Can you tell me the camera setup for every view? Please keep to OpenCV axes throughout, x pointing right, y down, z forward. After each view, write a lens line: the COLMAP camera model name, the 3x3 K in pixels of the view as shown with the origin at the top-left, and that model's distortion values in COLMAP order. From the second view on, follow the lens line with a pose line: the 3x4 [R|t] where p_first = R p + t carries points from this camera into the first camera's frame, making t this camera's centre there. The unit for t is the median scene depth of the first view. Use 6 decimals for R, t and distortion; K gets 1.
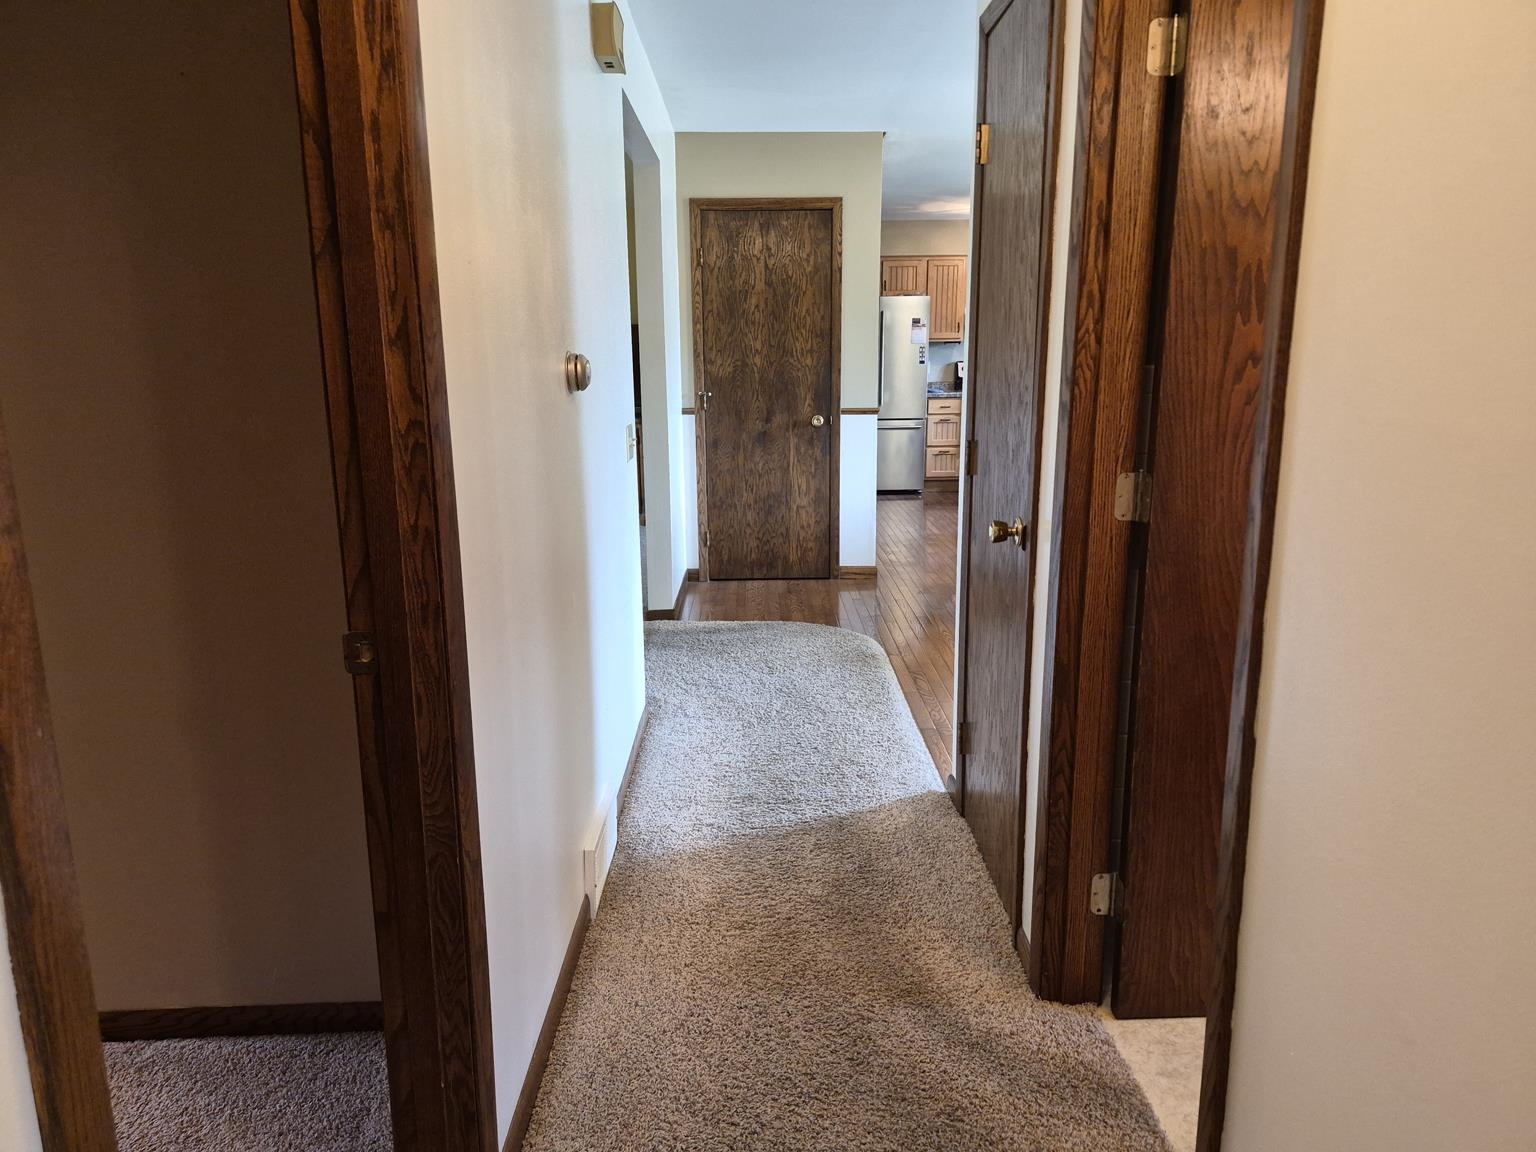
lens RADIAL K [[1066.3, 0, 790.4], [0, 1066.3, 624.5], [0, 0, 1]] dist [0.077520, -0.075629]
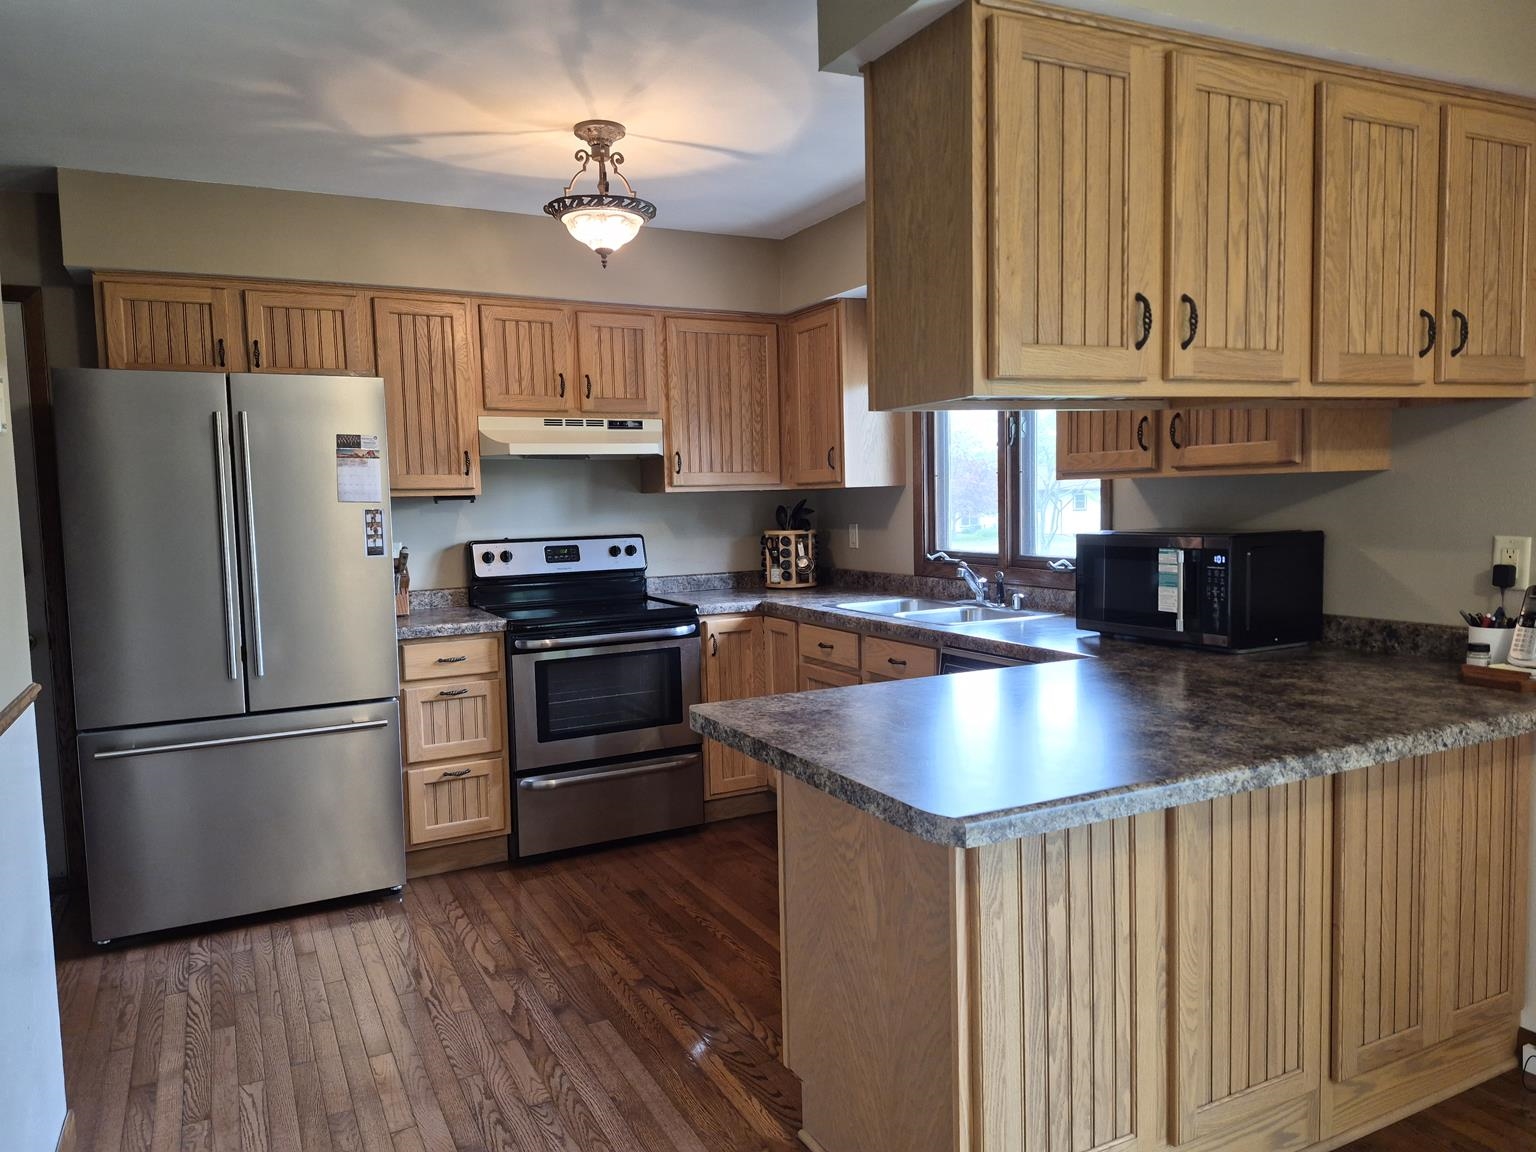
lens RADIAL K [[1066.3, 0, 754.2], [0, 1066.3, 580.2], [0, 0, 1]] dist [0.077520, -0.075629]
pose [[0.908944, -0.049499, 0.413968, 0.134294], [0.122178, 0.980959, -0.150967, -0.250256], [-0.398613, 0.187799, 0.897685, 0.949870]]
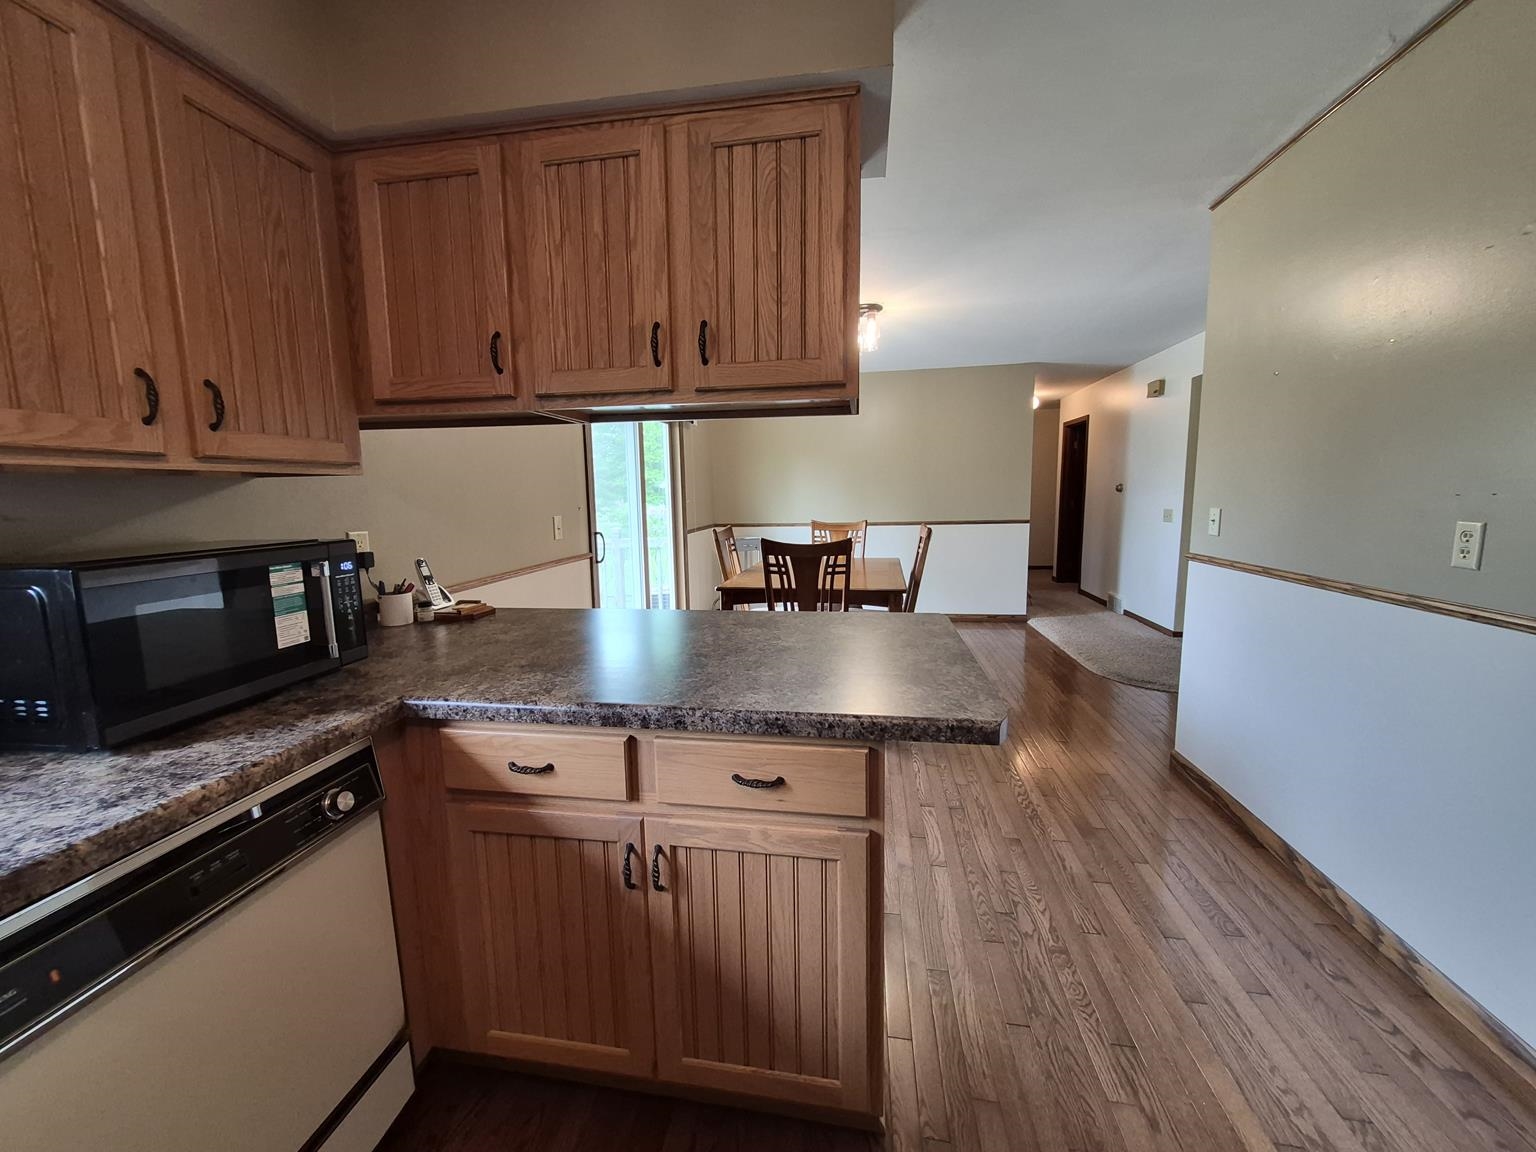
lens RADIAL K [[602.7, 0, 761.9], [0, 602.7, 568.2], [0, 0, 1]] dist [0.003320, -0.001178]
pose [[-0.977840, 0.004065, 0.209315, 0.285725], [0.081014, 0.929265, 0.360420, -0.364013], [-0.193044, 0.369390, -0.909002, 1.420109]]
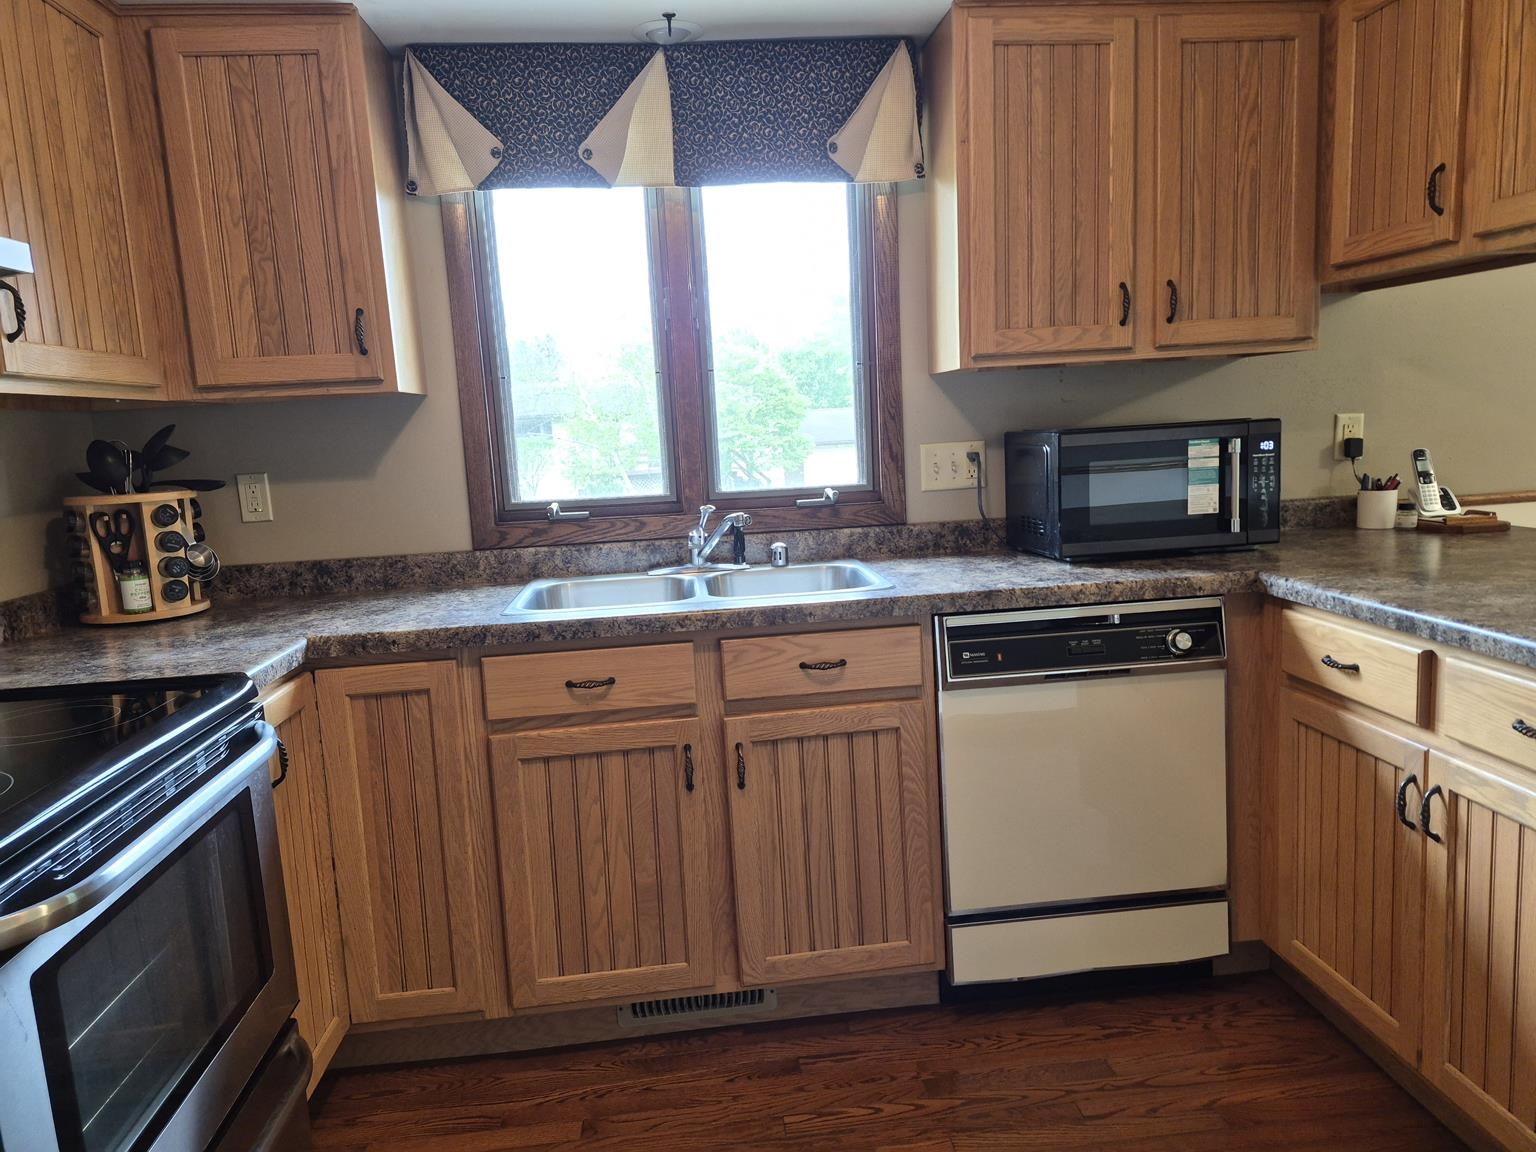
lens RADIAL K [[1066.3, 0, 780.6], [0, 1066.3, 570.8], [0, 0, 1]] dist [0.077520, -0.075629]
pose [[-0.067559, -0.126558, 0.989656, 0.104654], [0.297383, 0.944281, 0.141057, -0.362370], [-0.952365, 0.303837, -0.026158, 1.440008]]
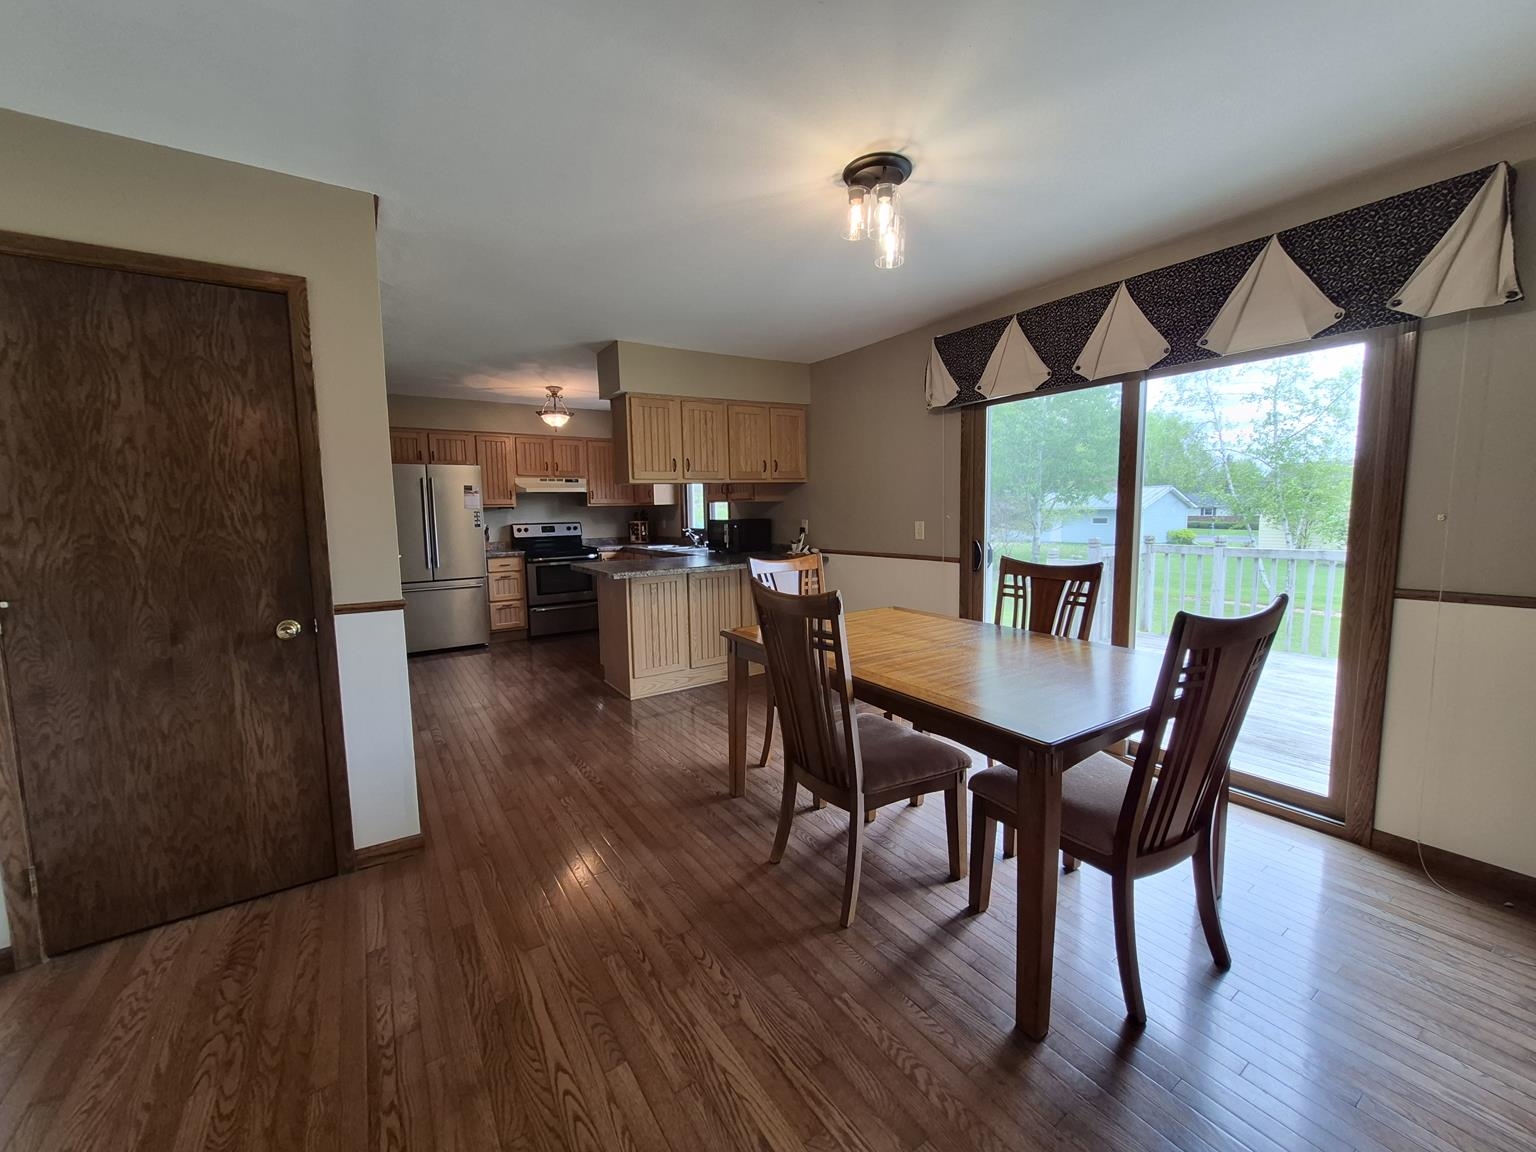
lens RADIAL K [[602.7, 0, 753.7], [0, 602.7, 567.0], [0, 0, 1]] dist [0.003320, -0.001178]
pose [[0.857317, -0.058407, 0.511464, 0.076049], [0.140251, 0.982459, -0.122896, -0.142965], [-0.495315, 0.177095, 0.850471, 0.561628]]
